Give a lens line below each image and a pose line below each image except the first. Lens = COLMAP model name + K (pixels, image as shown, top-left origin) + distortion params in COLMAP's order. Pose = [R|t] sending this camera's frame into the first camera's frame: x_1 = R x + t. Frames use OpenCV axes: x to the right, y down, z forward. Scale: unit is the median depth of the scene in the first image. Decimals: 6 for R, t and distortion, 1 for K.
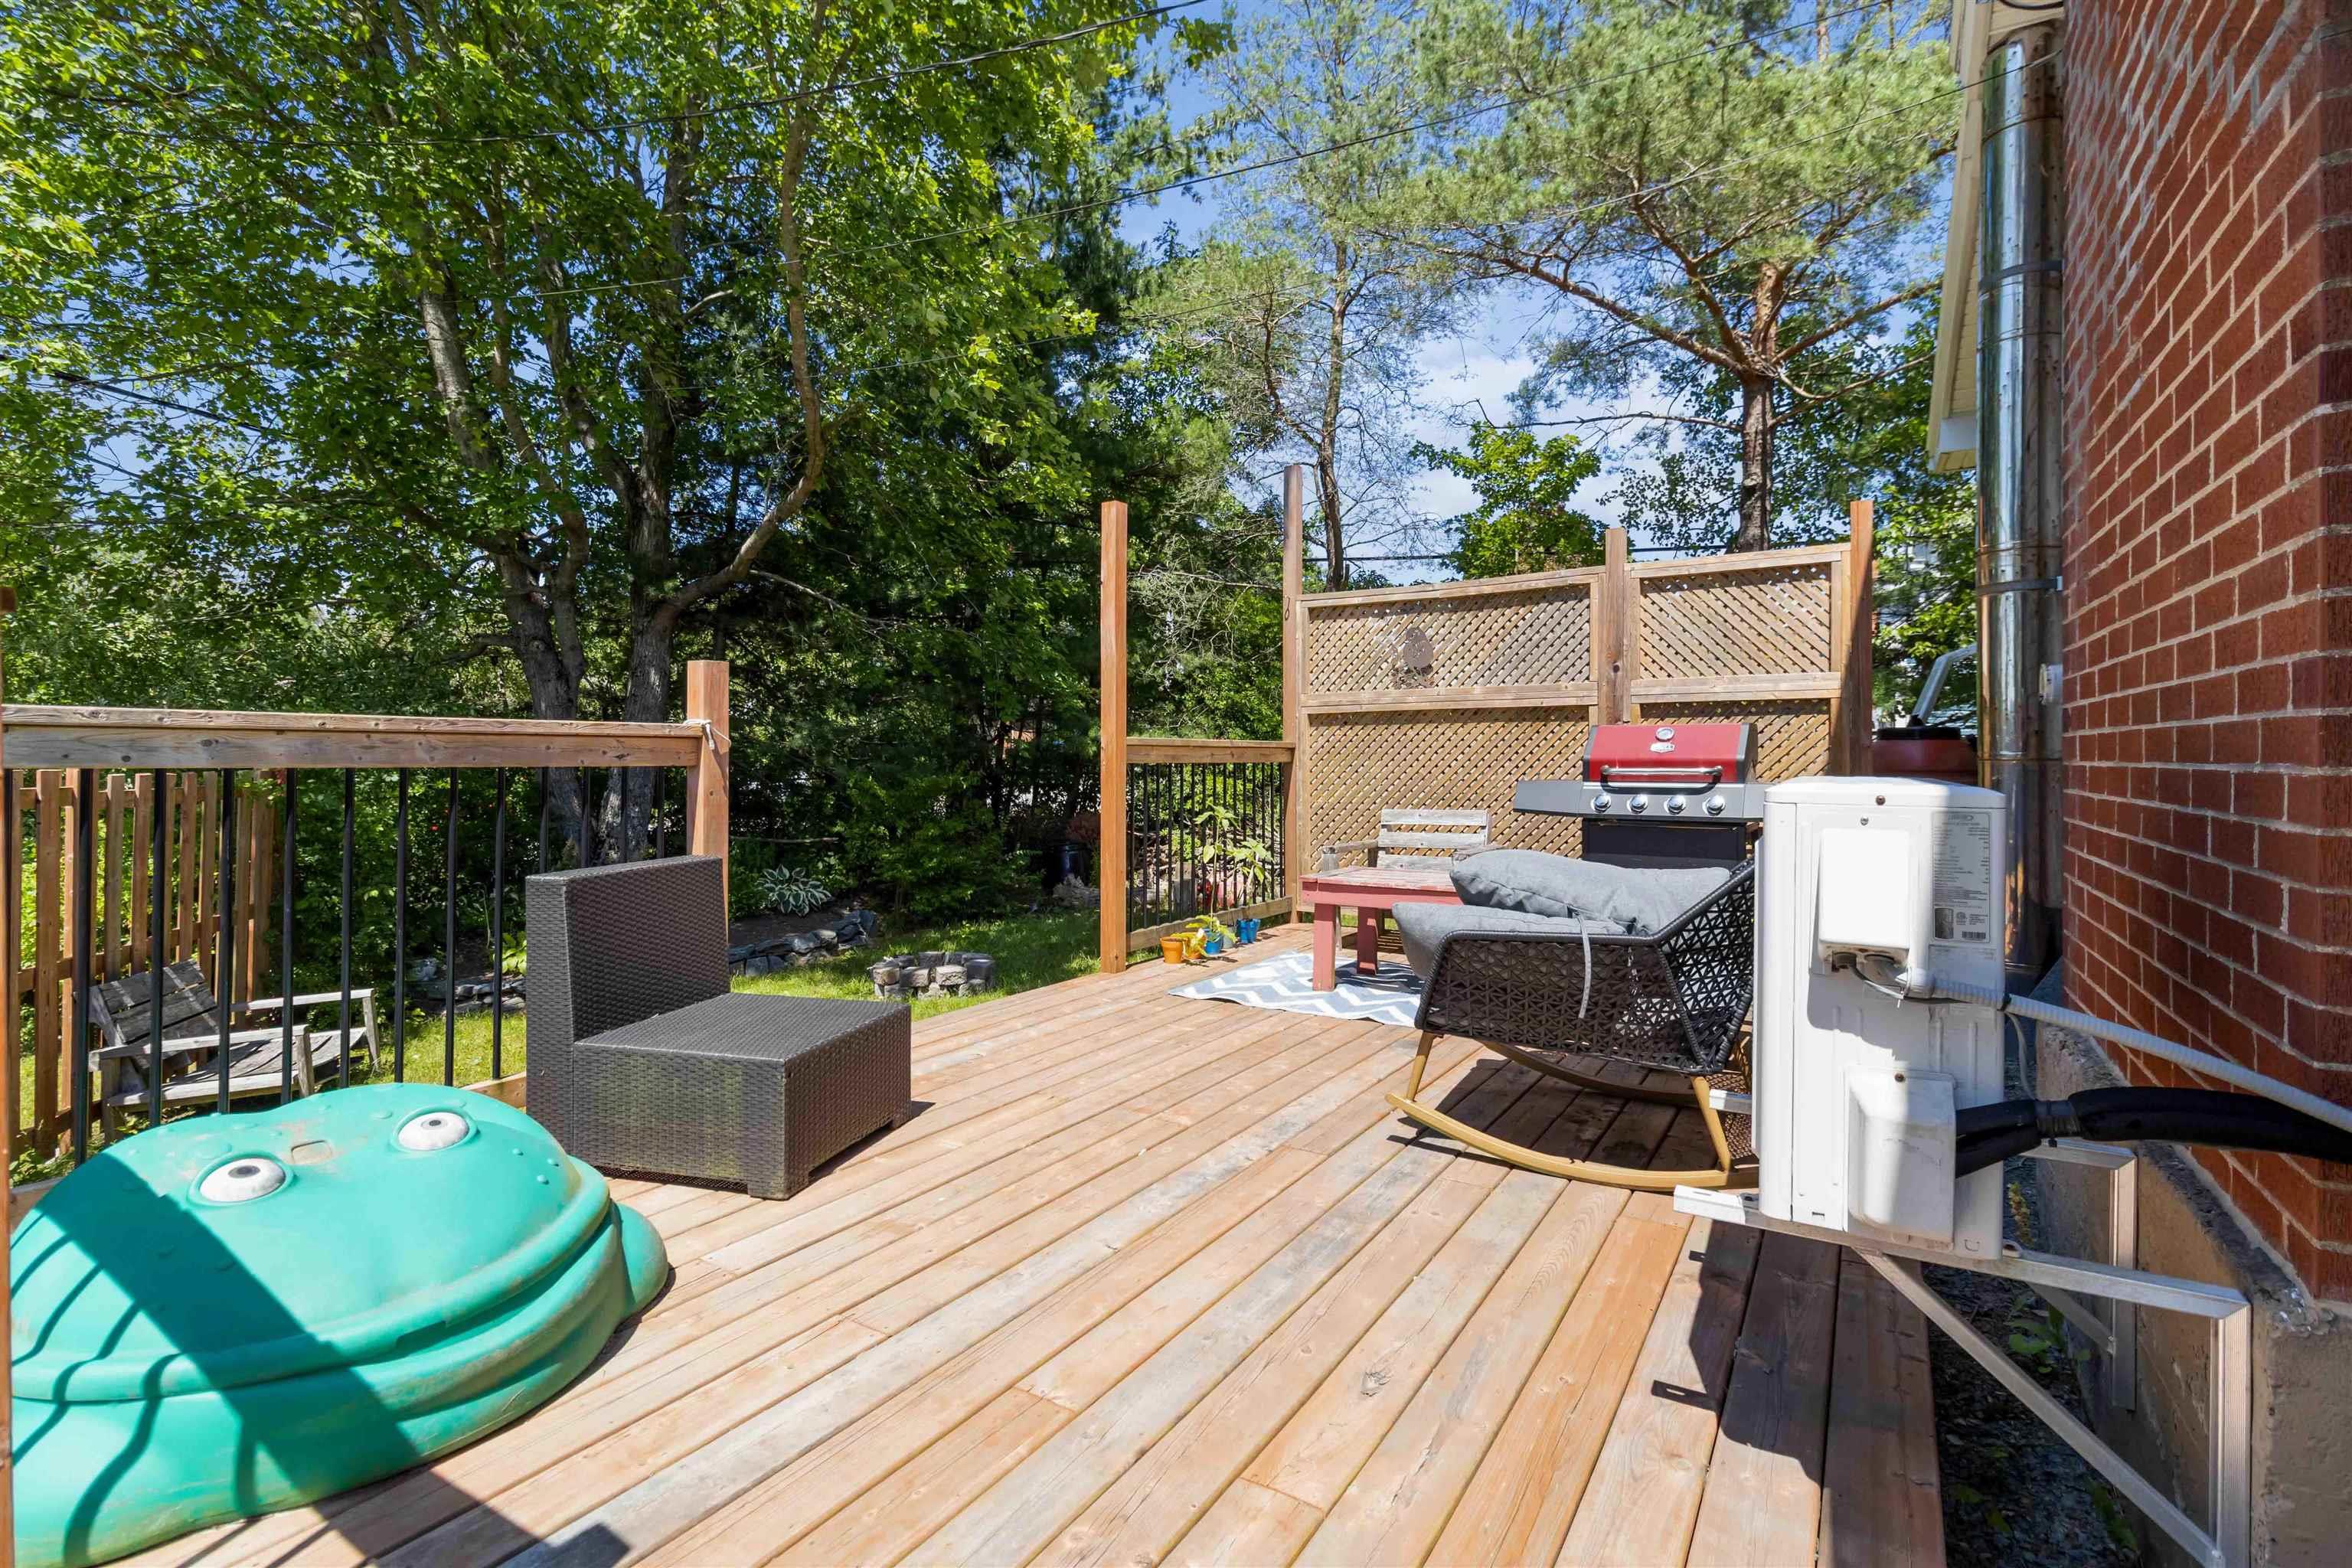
lens RADIAL K [[1093.3, 0, 1169.7], [0, 1093.3, 776.6], [0, 0, 1]] dist [0.000444, 0.000948]
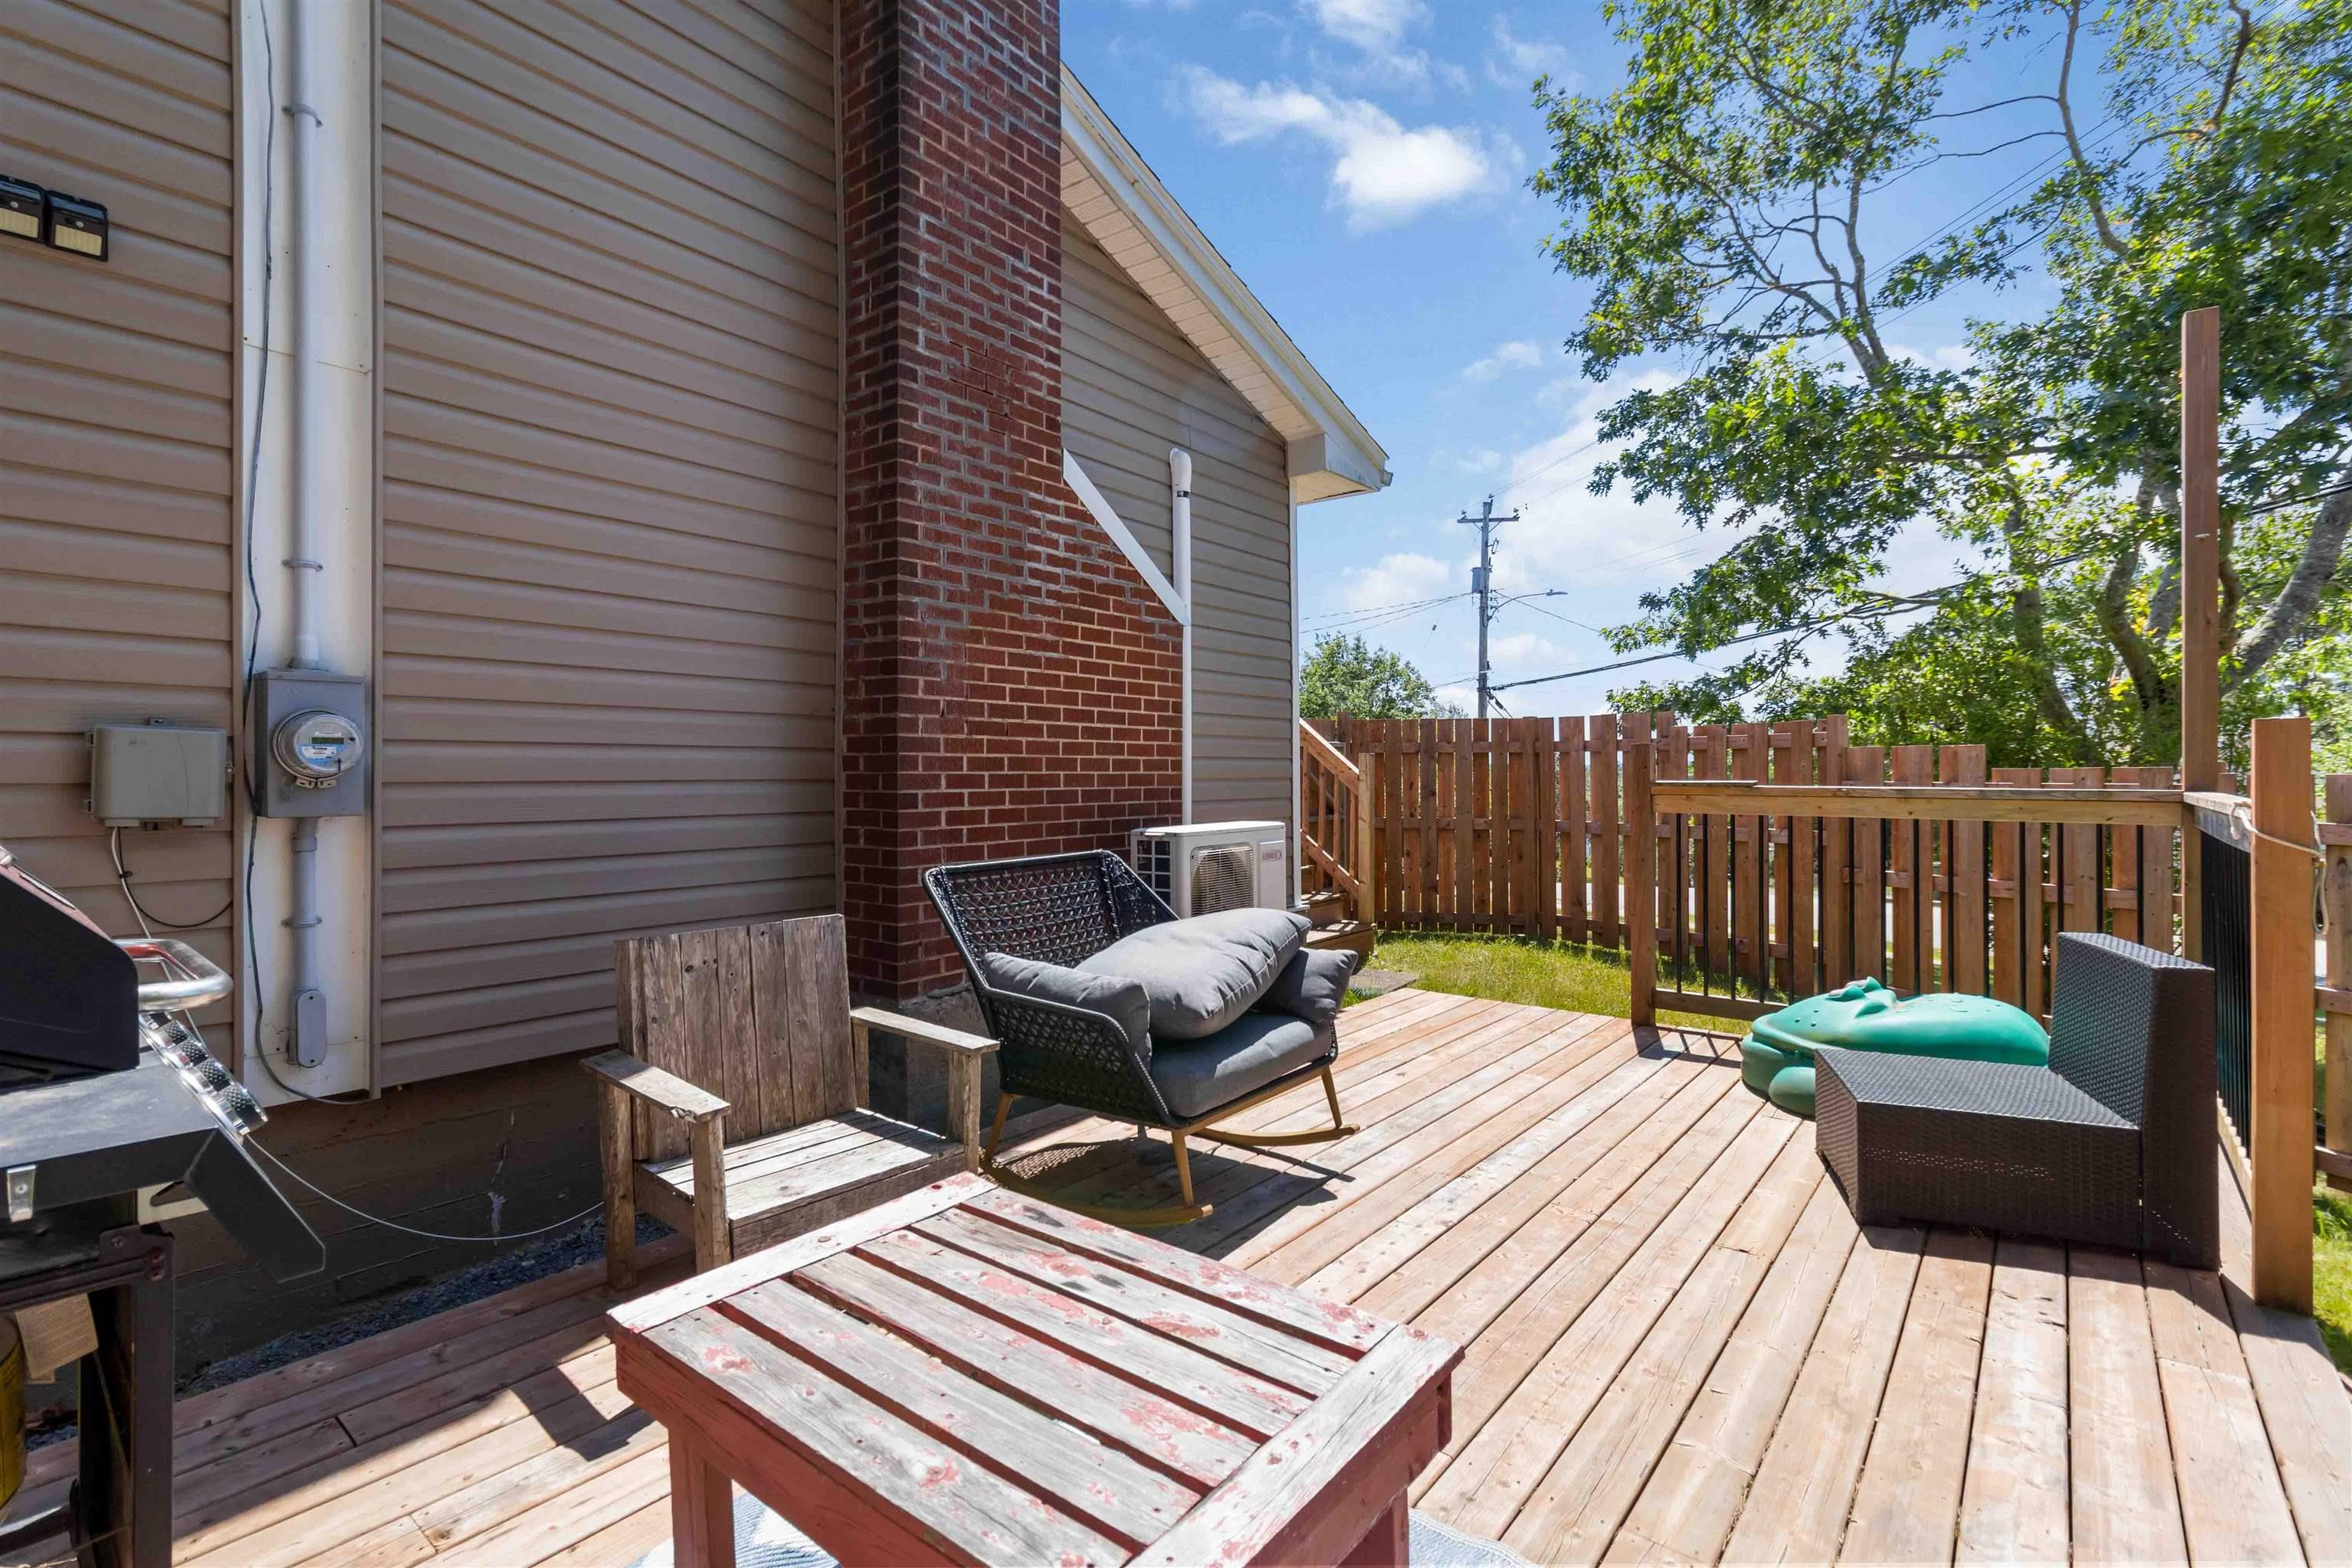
lens RADIAL K [[1093.3, 0, 1169.7], [0, 1093.3, 776.6], [0, 0, 1]] dist [0.000444, 0.000948]
pose [[-0.993252, -0.006101, 0.115815, 0.265880], [-0.004692, 0.999912, 0.012437, -0.086888], [-0.115881, 0.011809, -0.993193, 2.159981]]
